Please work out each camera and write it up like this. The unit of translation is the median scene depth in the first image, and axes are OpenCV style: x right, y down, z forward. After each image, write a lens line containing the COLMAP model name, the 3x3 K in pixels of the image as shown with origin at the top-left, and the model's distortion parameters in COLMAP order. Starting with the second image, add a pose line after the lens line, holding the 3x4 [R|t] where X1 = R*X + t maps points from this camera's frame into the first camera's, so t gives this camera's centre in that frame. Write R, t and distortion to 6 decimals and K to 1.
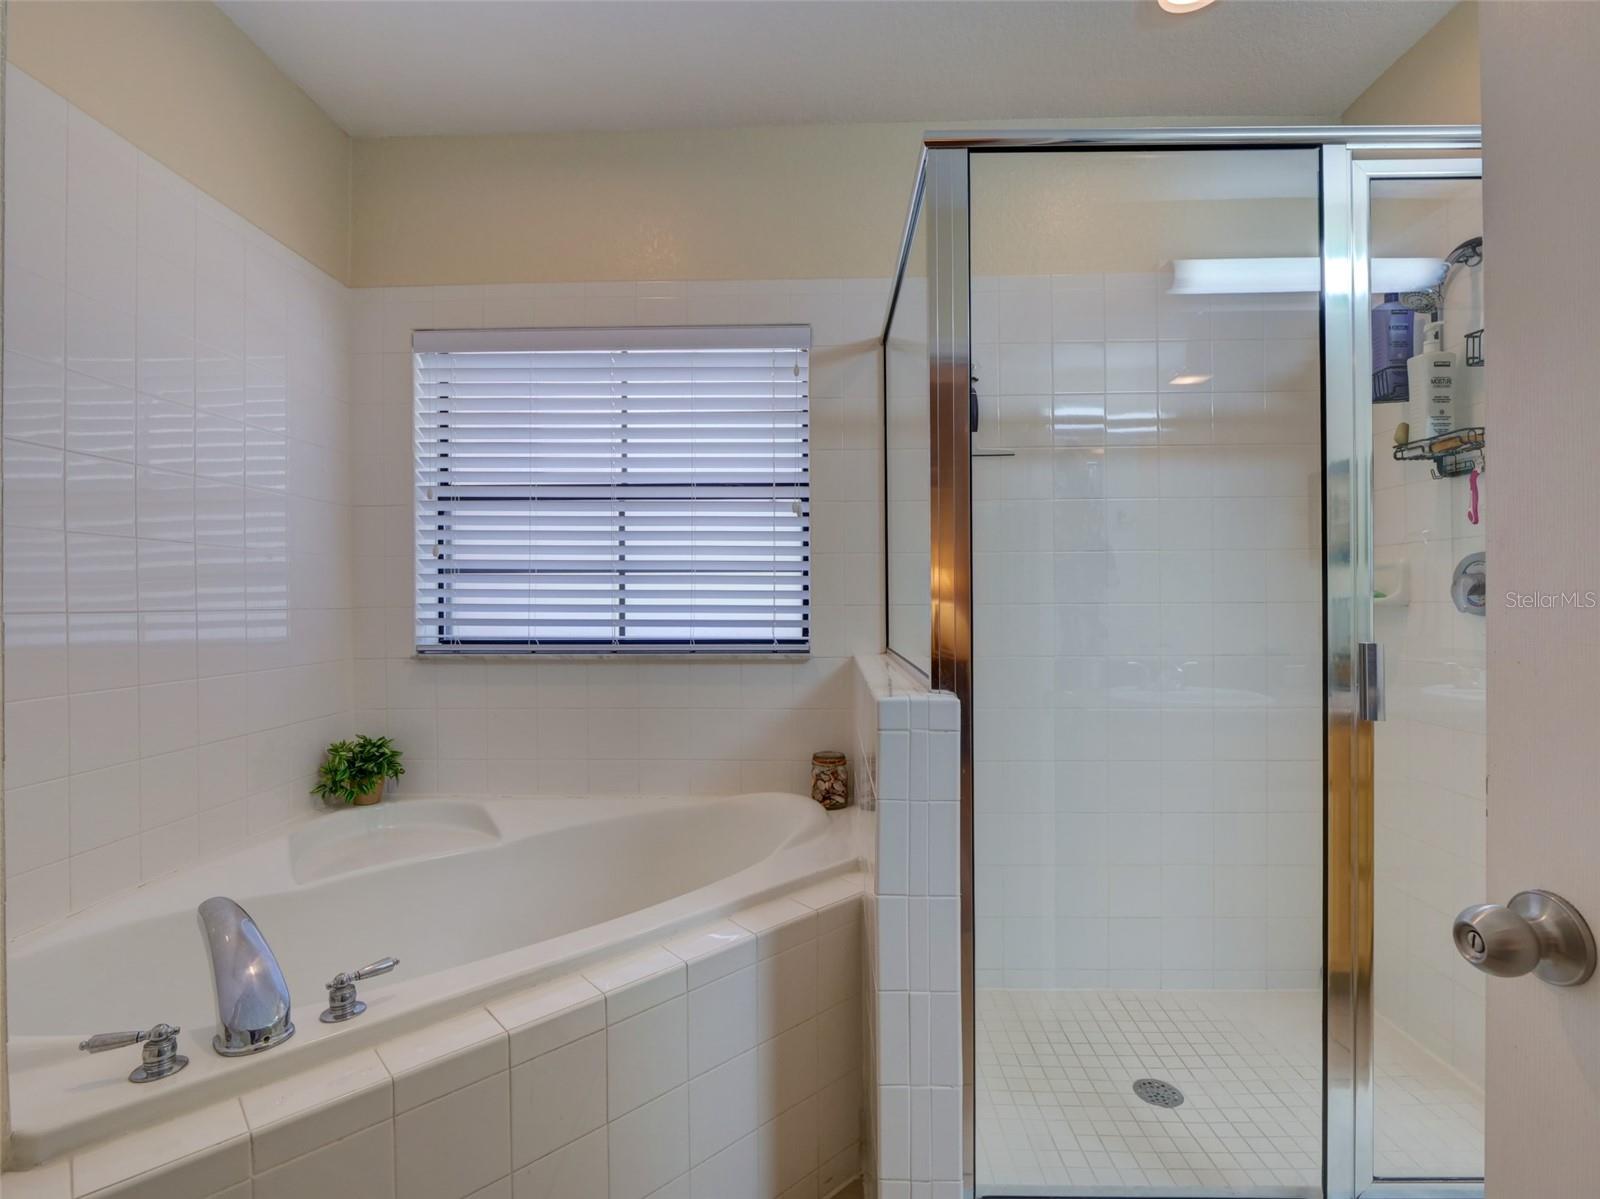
lens RADIAL K [[783.0, 0, 800.0], [0, 783.0, 599.5], [0, 0, 1]] dist [-0.012958, 0.000192]
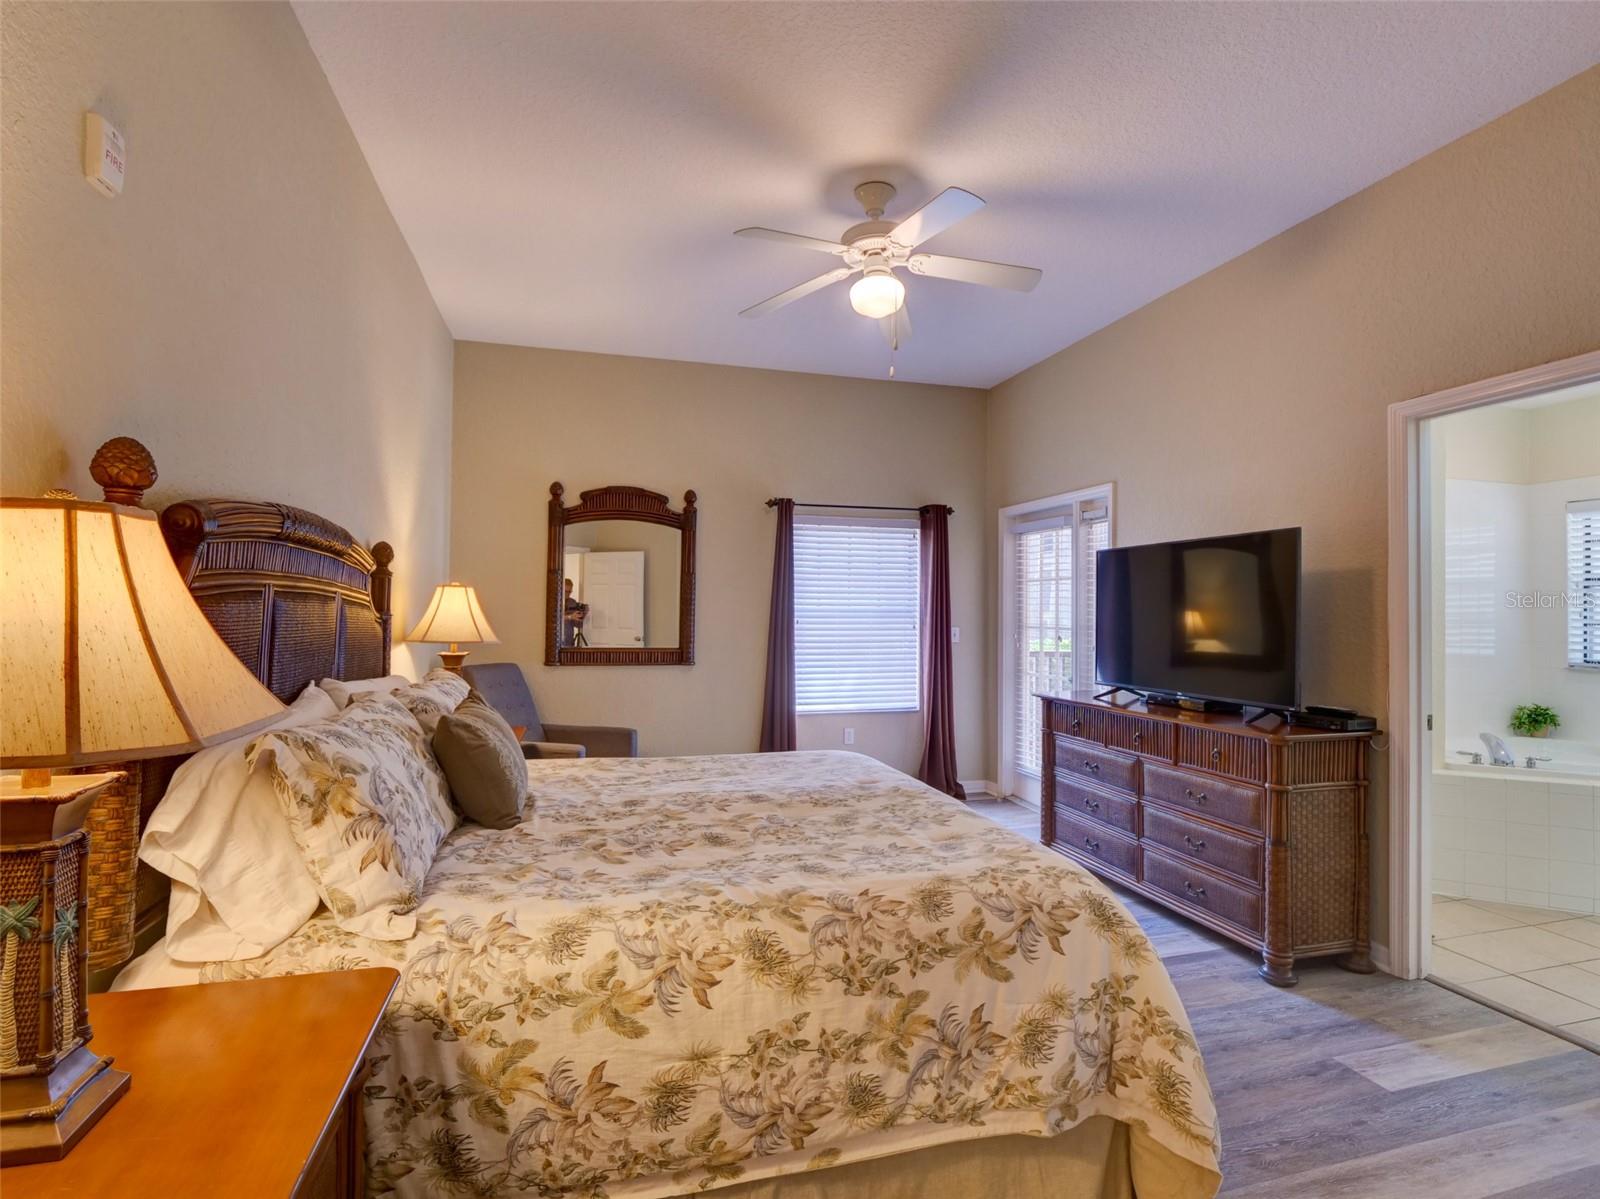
lens RADIAL K [[783.0, 0, 800.0], [0, 783.0, 599.5], [0, 0, 1]] dist [-0.012958, 0.000192]
pose [[0.302110, -0.002524, -0.953270, 0.800920], [-0.010075, 0.999932, -0.005841, -0.071277], [0.953220, 0.011369, 0.302064, -1.473773]]
